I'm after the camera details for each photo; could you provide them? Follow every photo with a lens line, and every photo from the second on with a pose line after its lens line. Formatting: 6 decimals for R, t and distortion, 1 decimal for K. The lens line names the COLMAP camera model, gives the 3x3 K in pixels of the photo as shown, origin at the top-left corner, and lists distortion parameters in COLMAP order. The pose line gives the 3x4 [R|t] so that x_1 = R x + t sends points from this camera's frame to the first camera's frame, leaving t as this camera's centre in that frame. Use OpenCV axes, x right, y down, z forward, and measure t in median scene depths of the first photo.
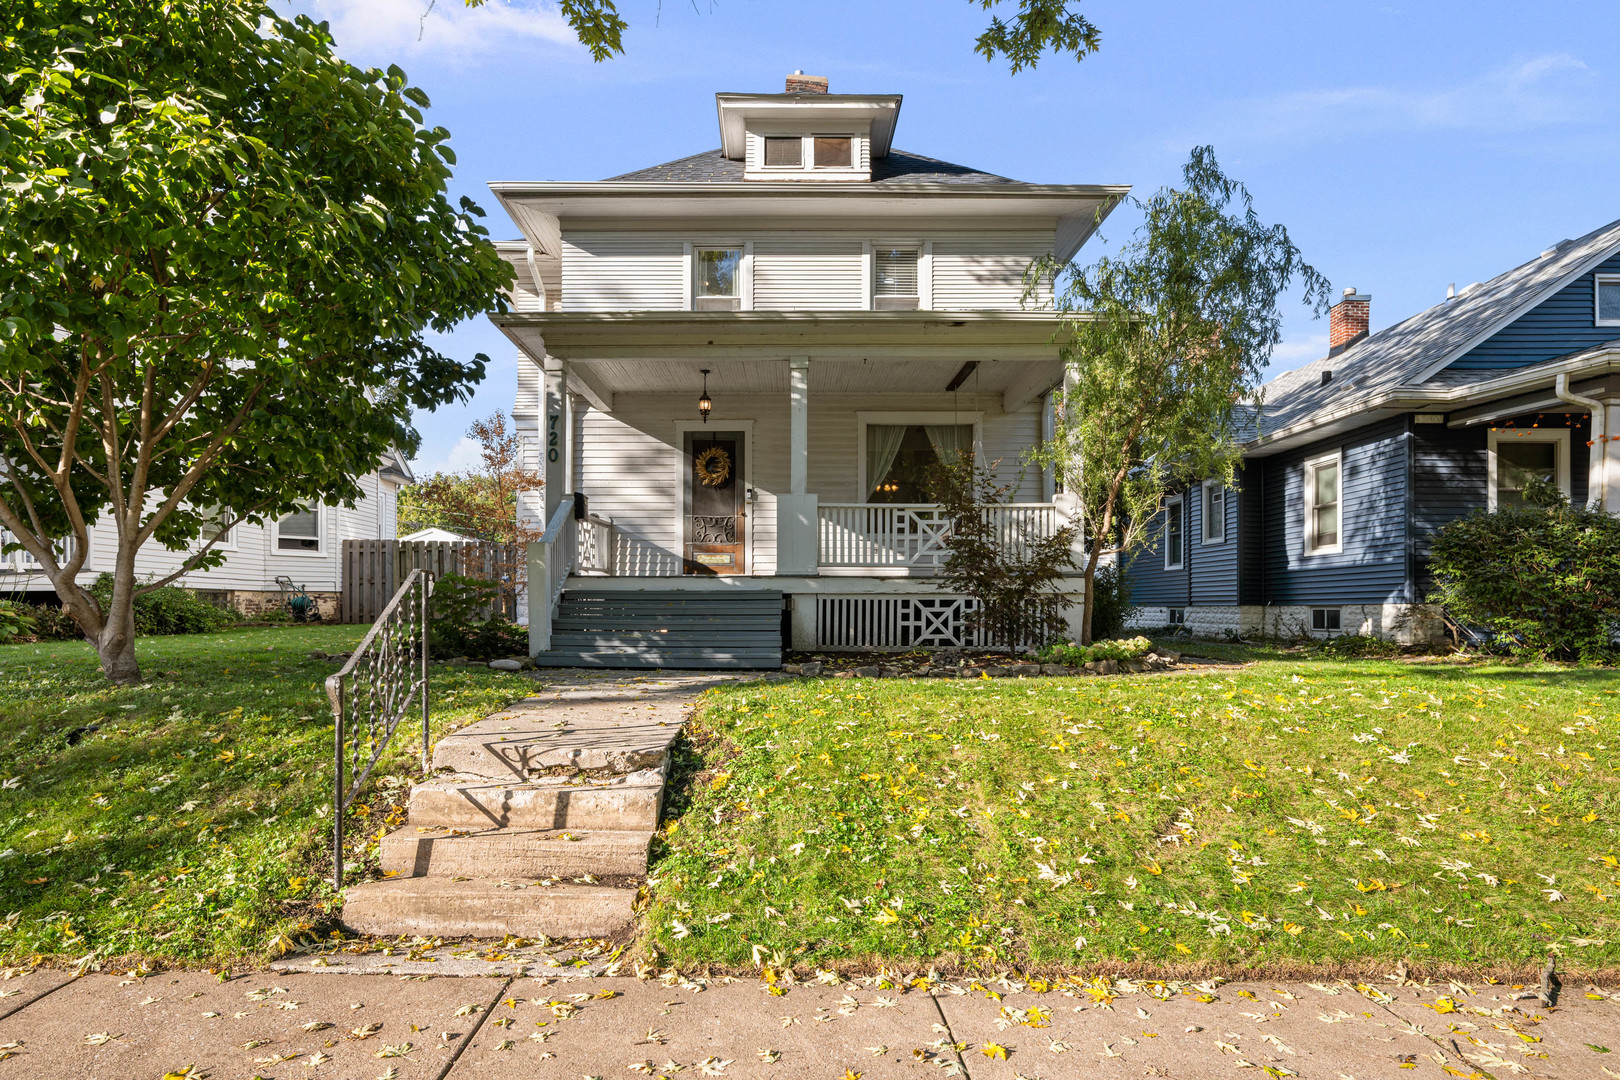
lens RADIAL K [[870.4, 0, 784.2], [0, 870.4, 599.5], [0, 0, 1]] dist [-0.001544, 0.000052]
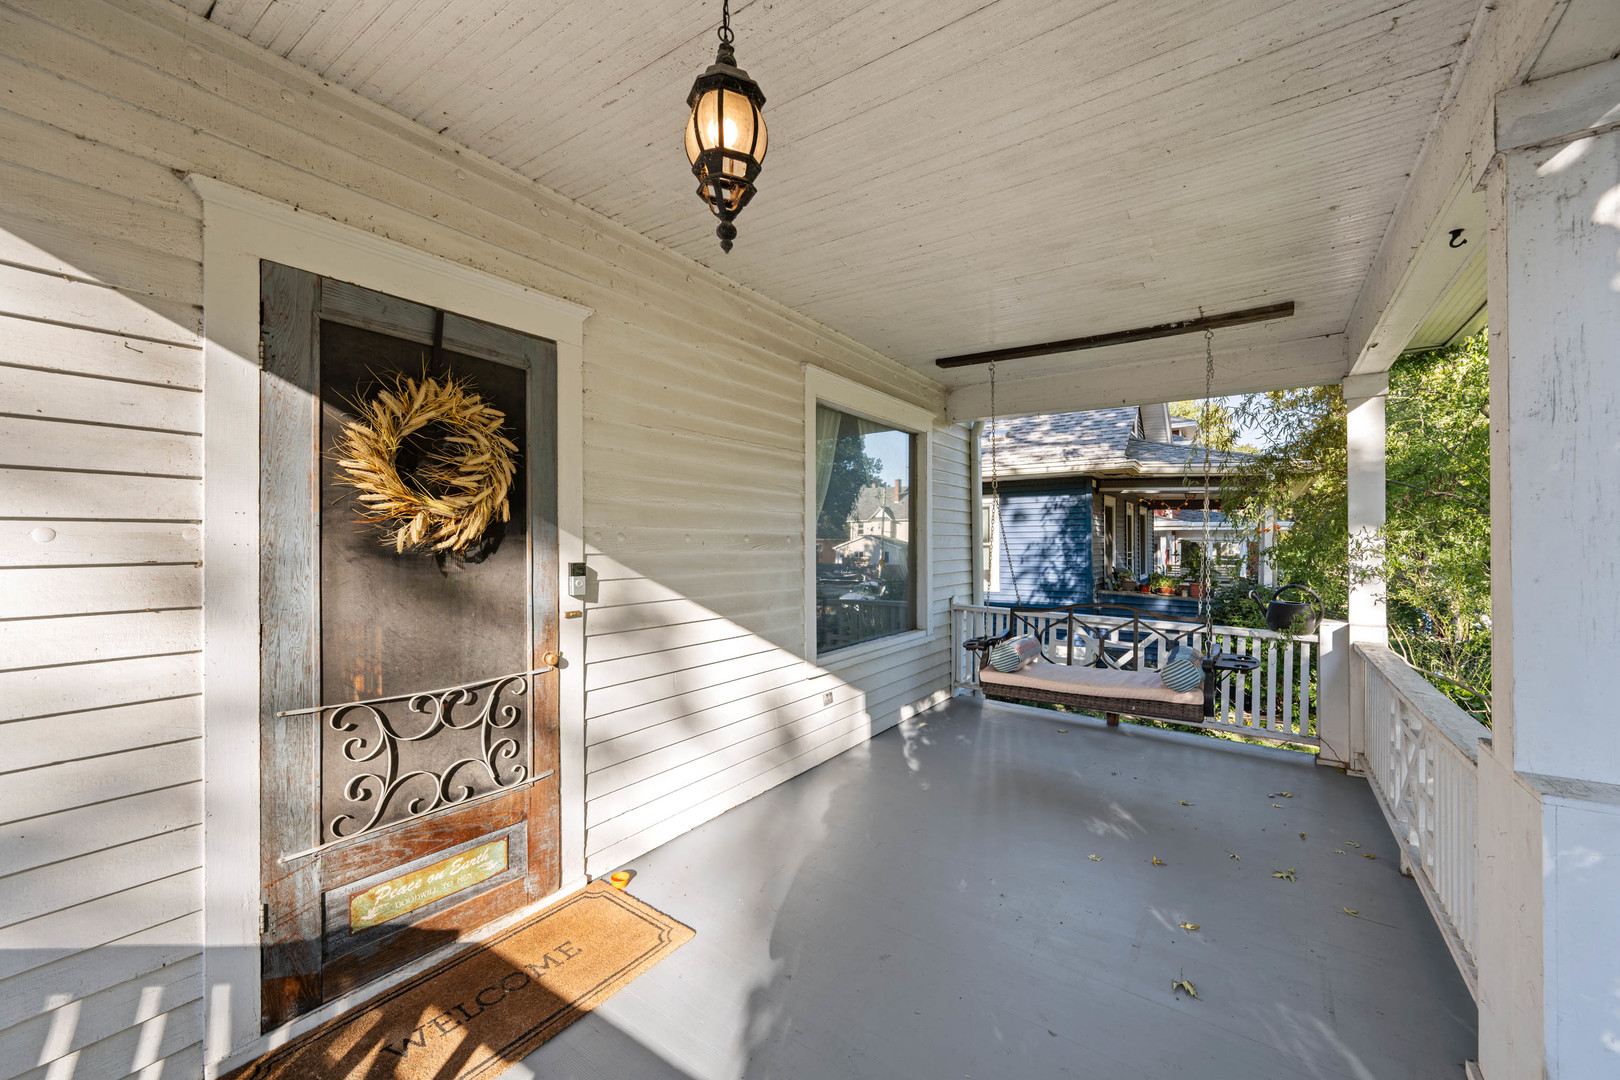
lens RADIAL K [[633.9, 0, 810.0], [0, 633.9, 540.0], [0, 0, 1]] dist [-0.000649, -0.000120]
pose [[0.570427, -0.001715, 0.821347, -0.159993], [-0.009050, 0.999924, 0.008373, -0.135613], [-0.821299, -0.012209, 0.570368, 0.828088]]
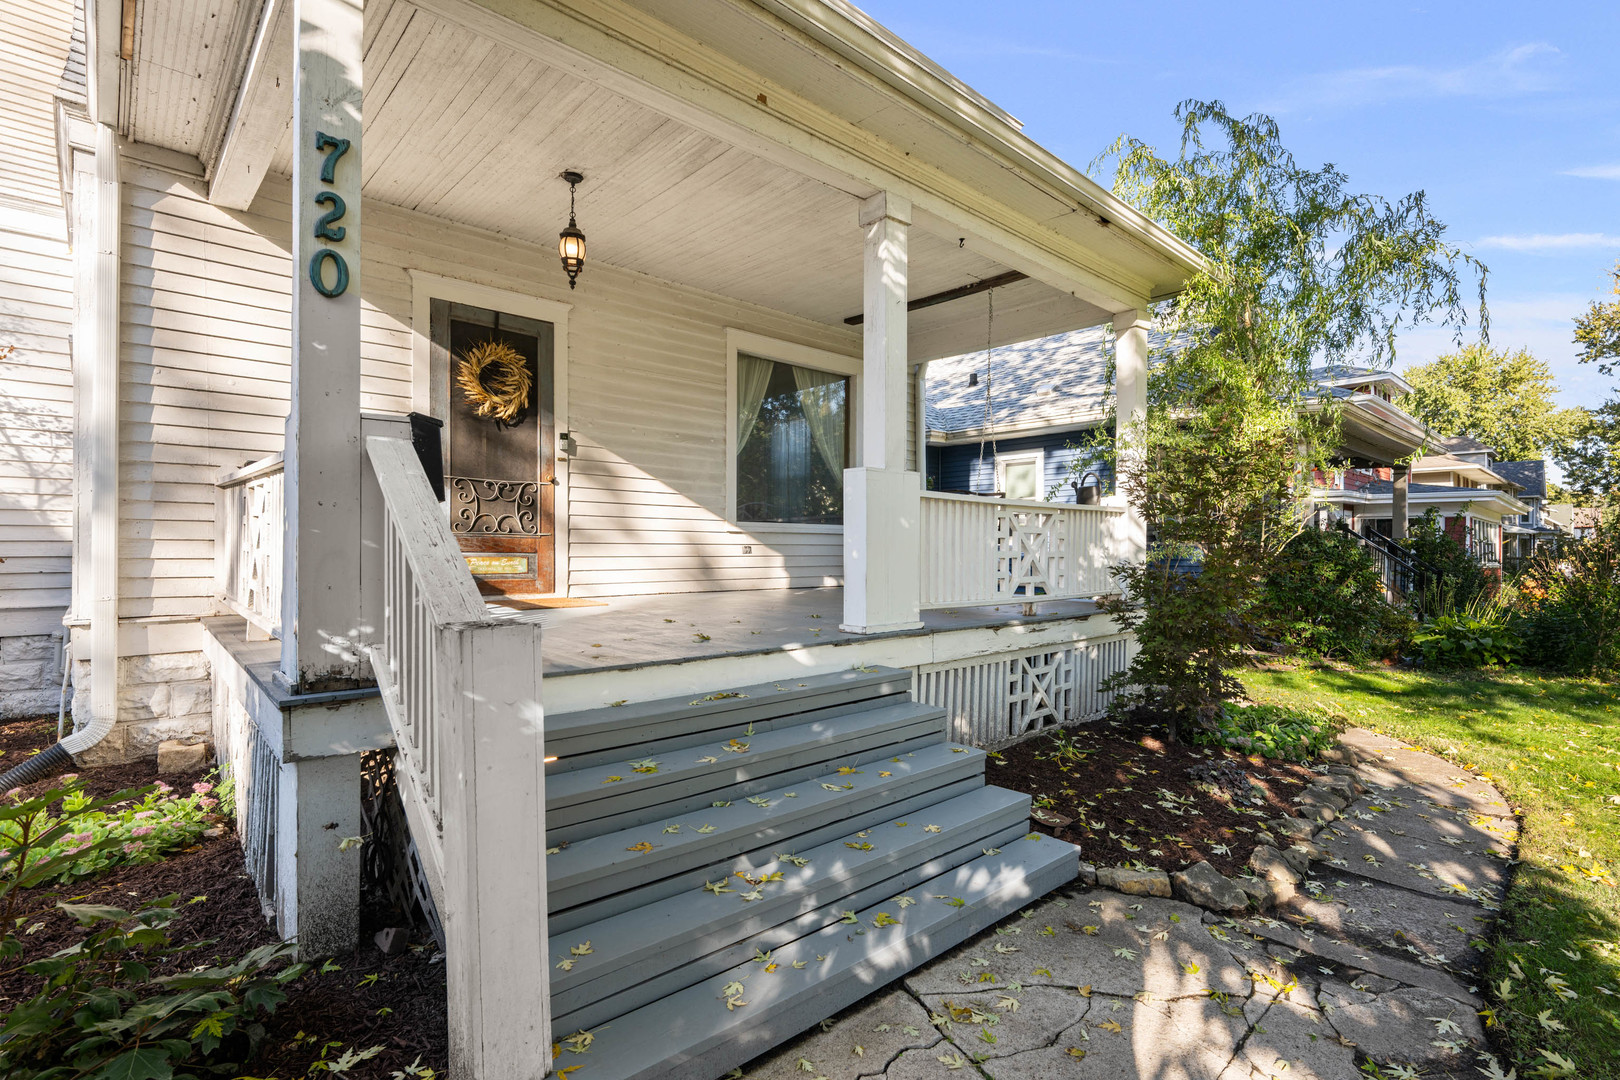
lens RADIAL K [[770.7, 0, 819.0], [0, 770.7, 550.2], [0, 0, 1]] dist [-0.000206, 0.000155]
pose [[0.726833, -0.001667, 0.686813, -0.251053], [-0.008805, 0.999892, 0.011746, -0.061880], [-0.686758, -0.014585, 0.726740, 0.547493]]
